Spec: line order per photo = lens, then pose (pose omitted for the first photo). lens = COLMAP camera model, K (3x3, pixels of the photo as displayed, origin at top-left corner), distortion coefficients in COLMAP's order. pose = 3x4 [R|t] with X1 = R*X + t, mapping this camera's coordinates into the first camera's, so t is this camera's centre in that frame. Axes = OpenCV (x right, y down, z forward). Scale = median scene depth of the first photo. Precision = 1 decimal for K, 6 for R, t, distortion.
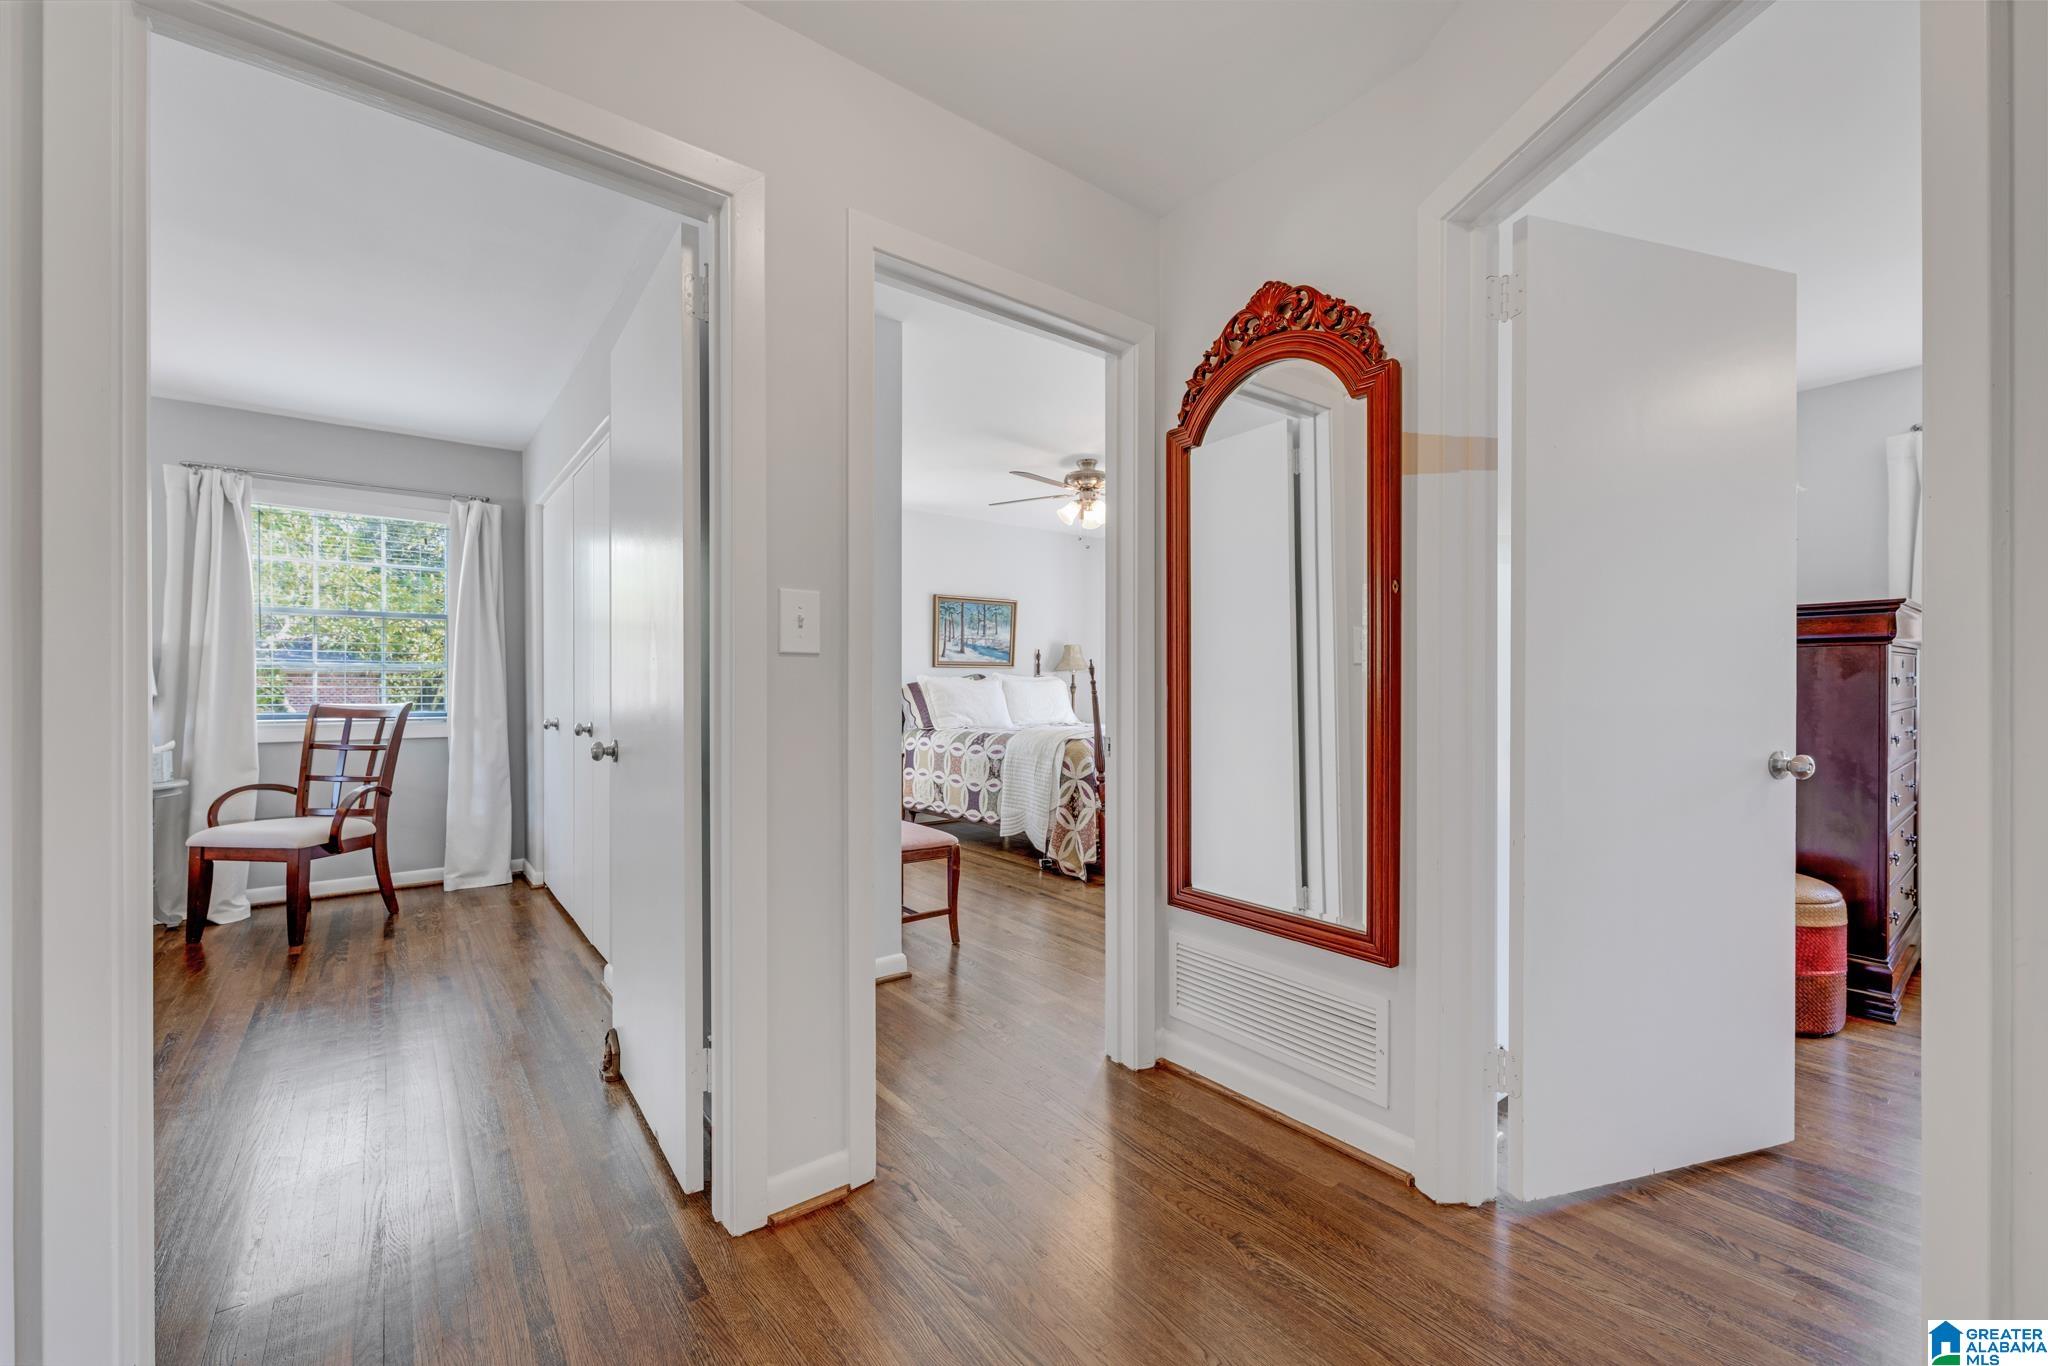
lens RADIAL K [[831.6, 0, 1039.9], [0, 831.6, 686.5], [0, 0, 1]] dist [0.000333, 0.000226]
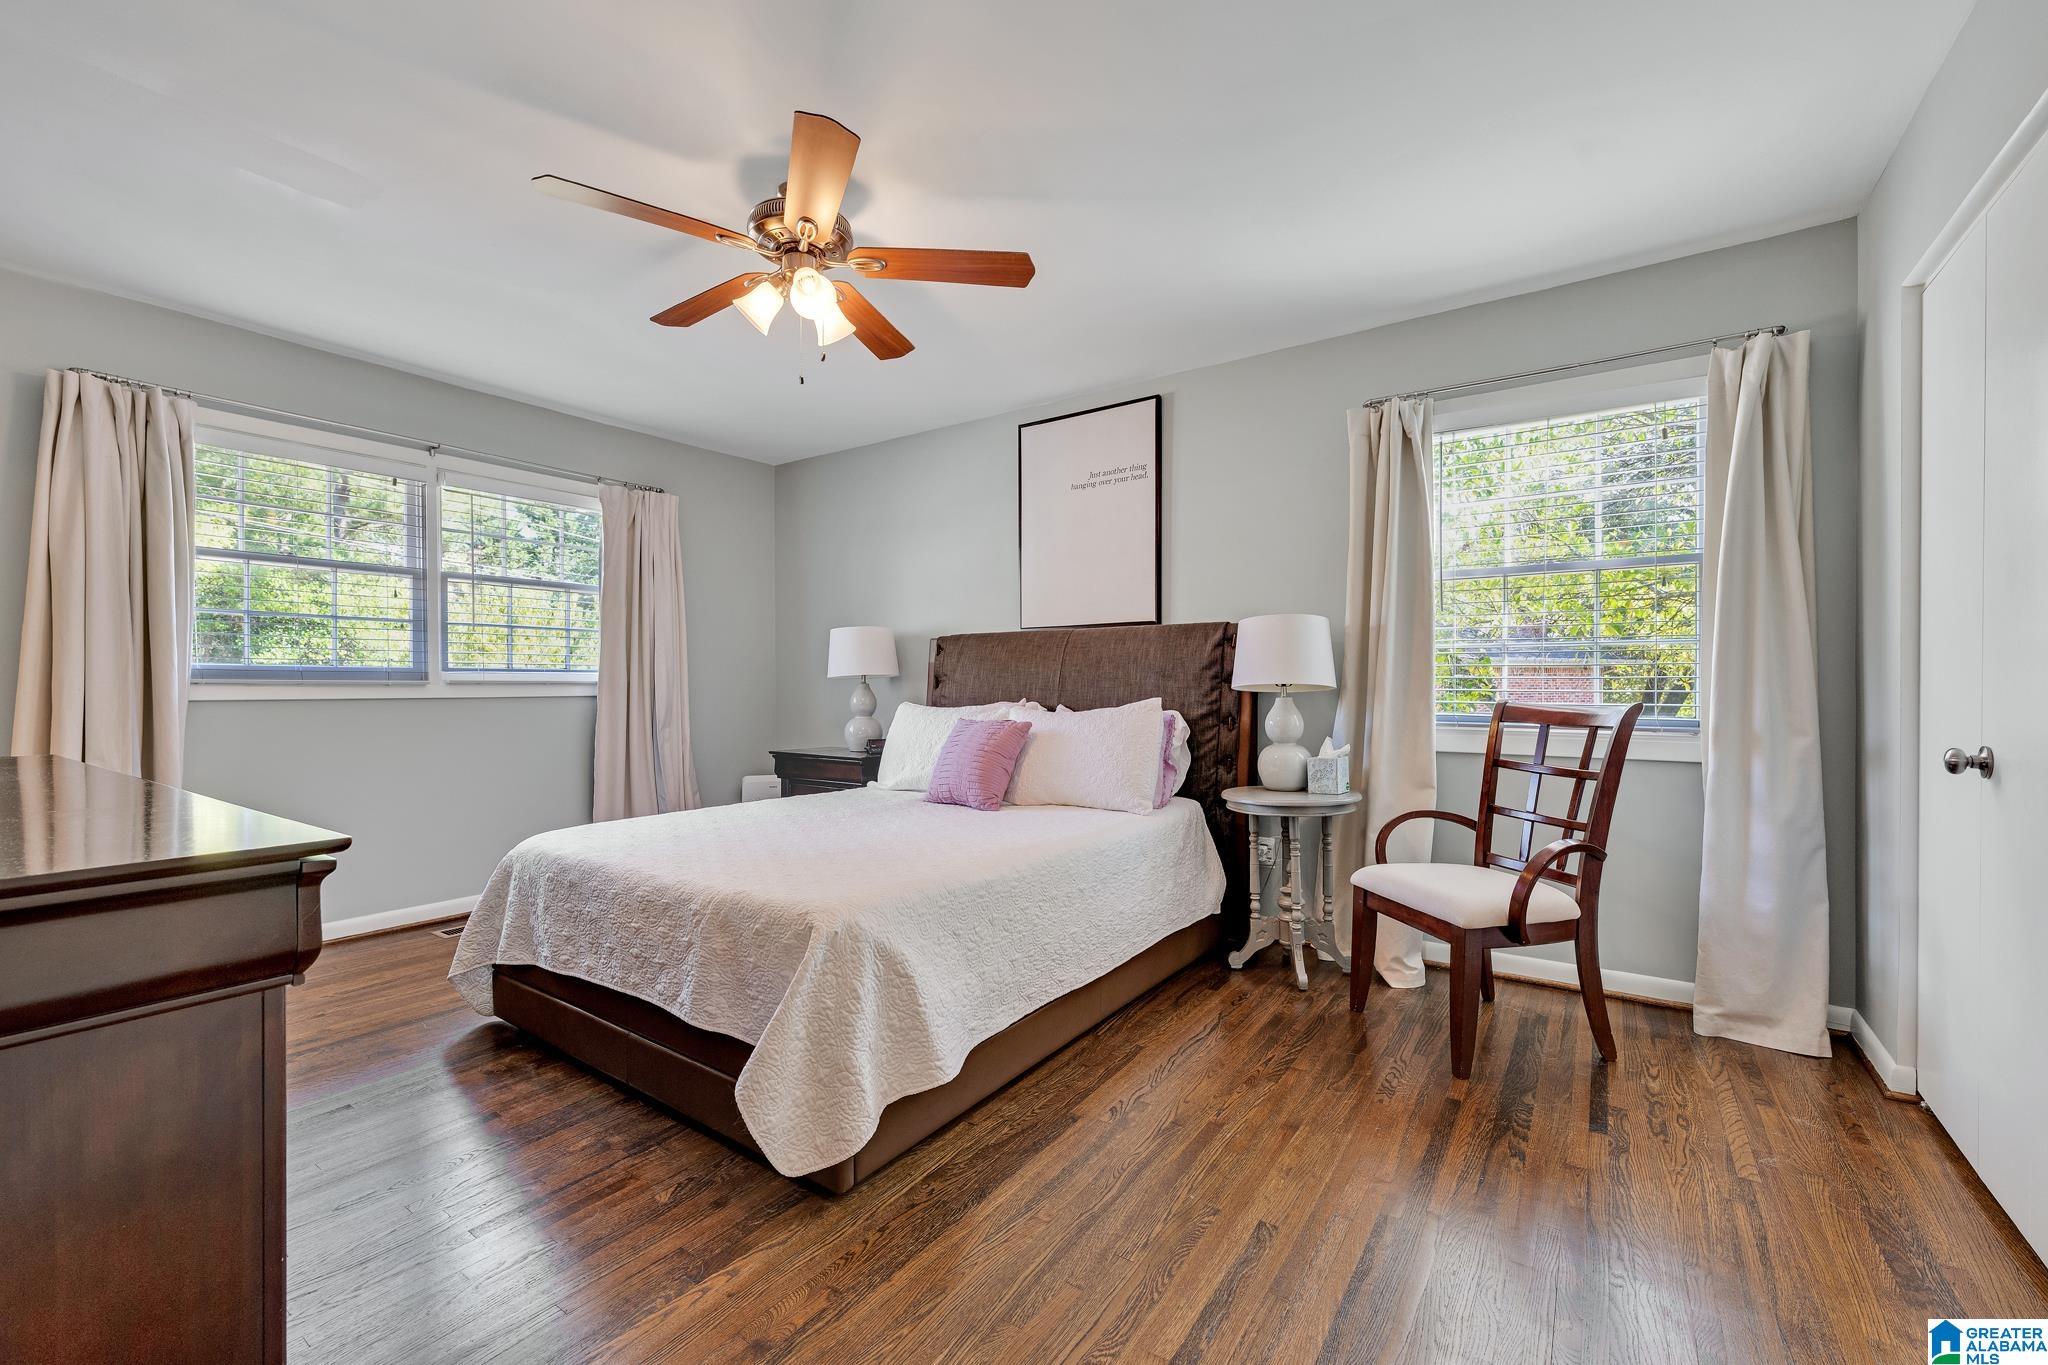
lens RADIAL K [[831.6, 0, 1032.6], [0, 831.6, 691.0], [0, 0, 1]] dist [0.000333, 0.000226]
pose [[0.290531, 0.009154, -0.956822, -0.327609], [0.000638, 0.999952, 0.009760, 0.005241], [0.956865, -0.003446, 0.290512, 0.431368]]
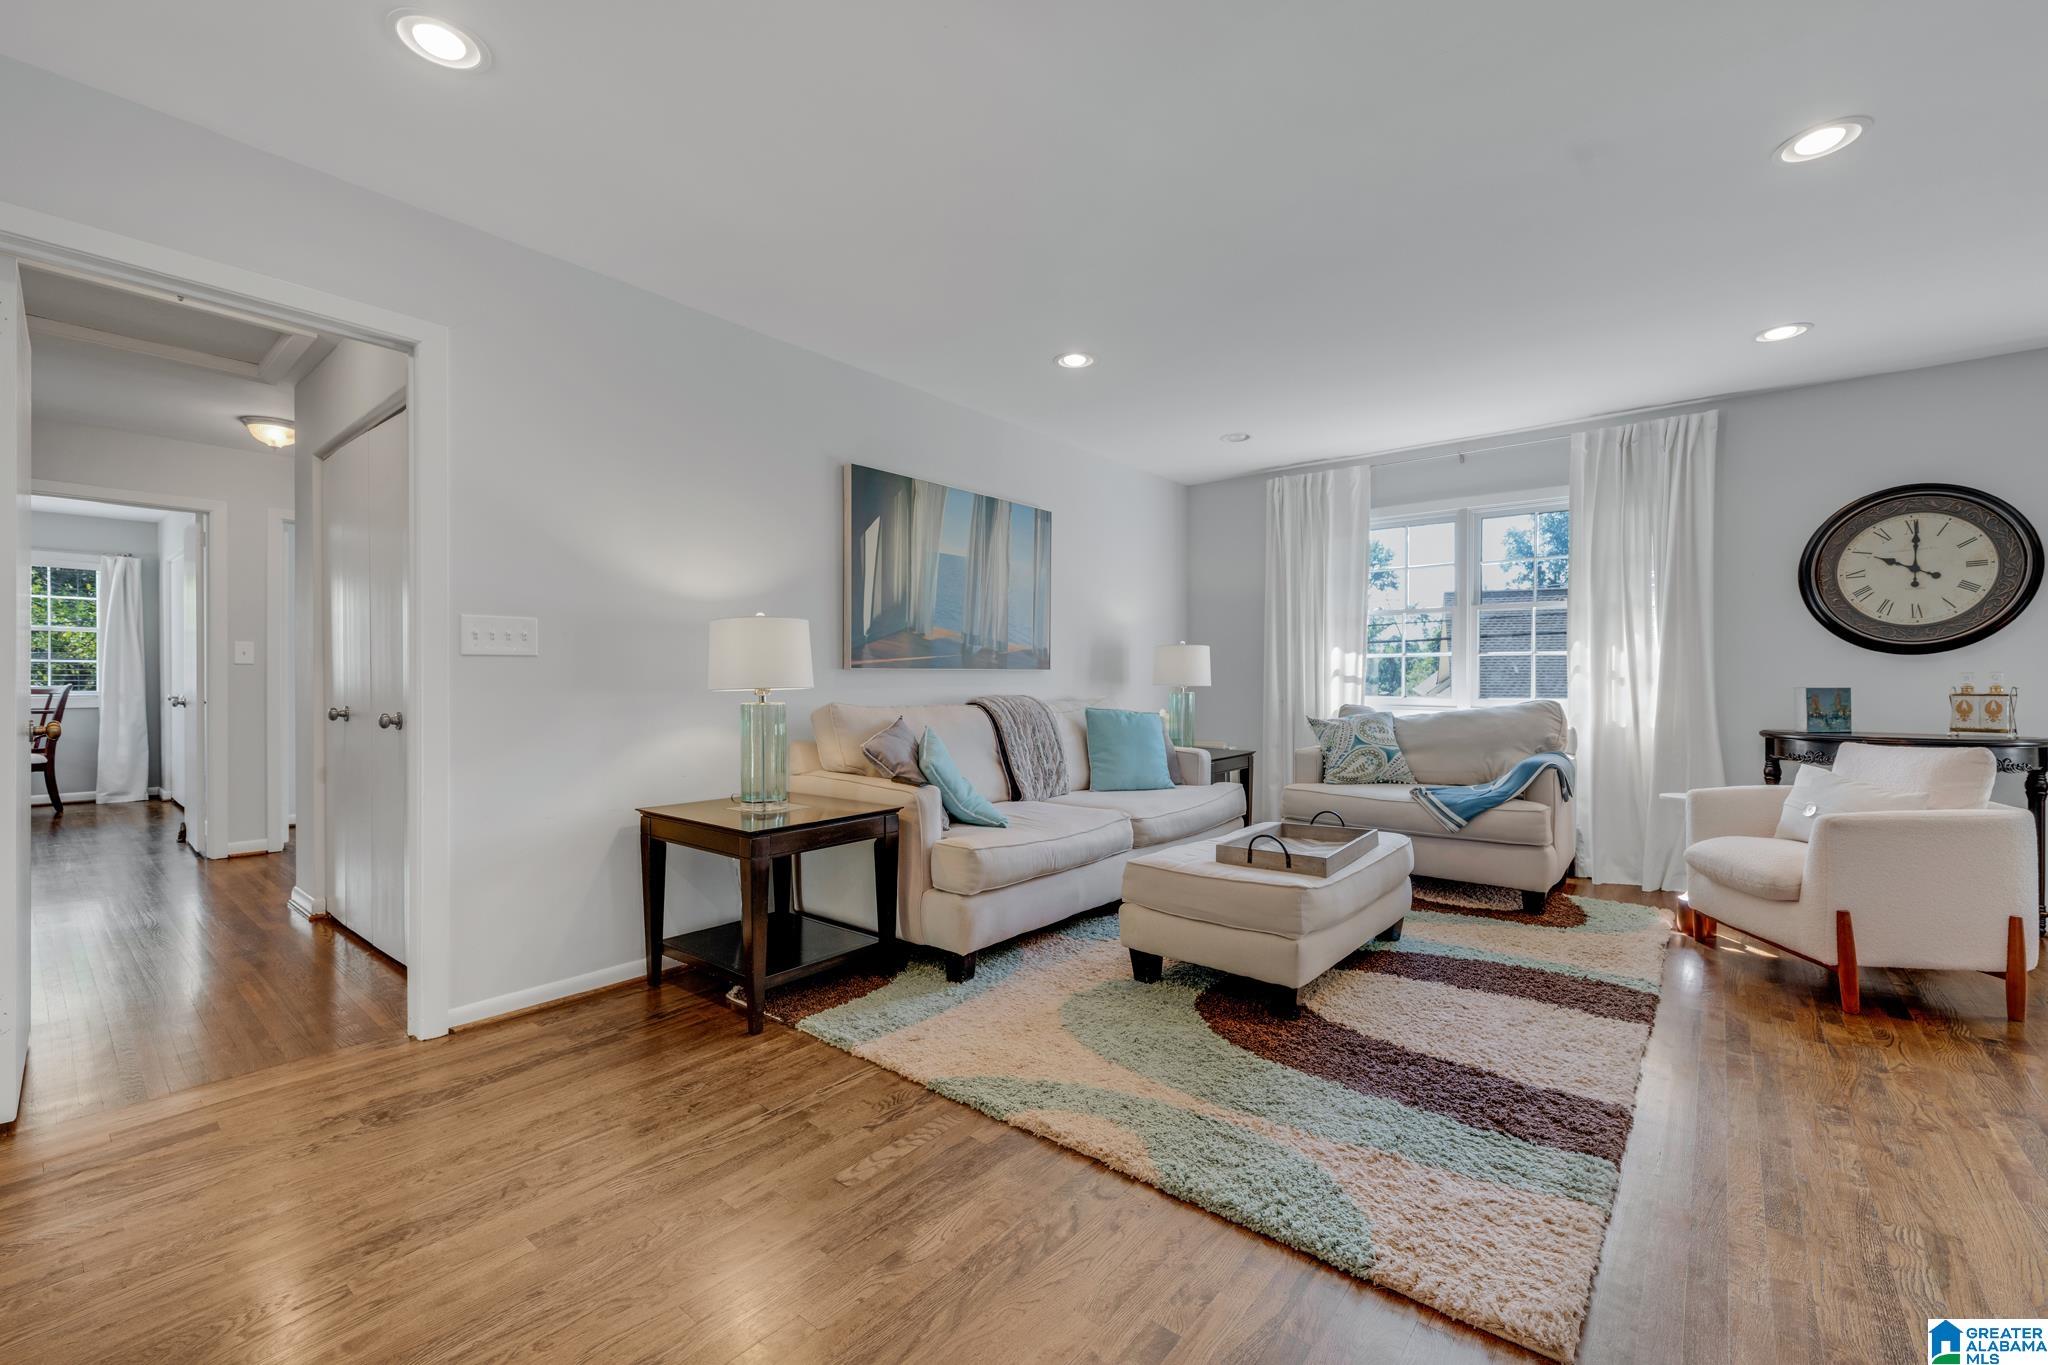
lens RADIAL K [[831.6, 0, 1006.8], [0, 831.6, 683.9], [0, 0, 1]] dist [0.000333, 0.000226]
pose [[0.974177, -0.001861, 0.225777, 0.665316], [0.003332, 0.999976, -0.006136, 0.035753], [-0.225760, 0.006729, 0.974160, -1.012417]]
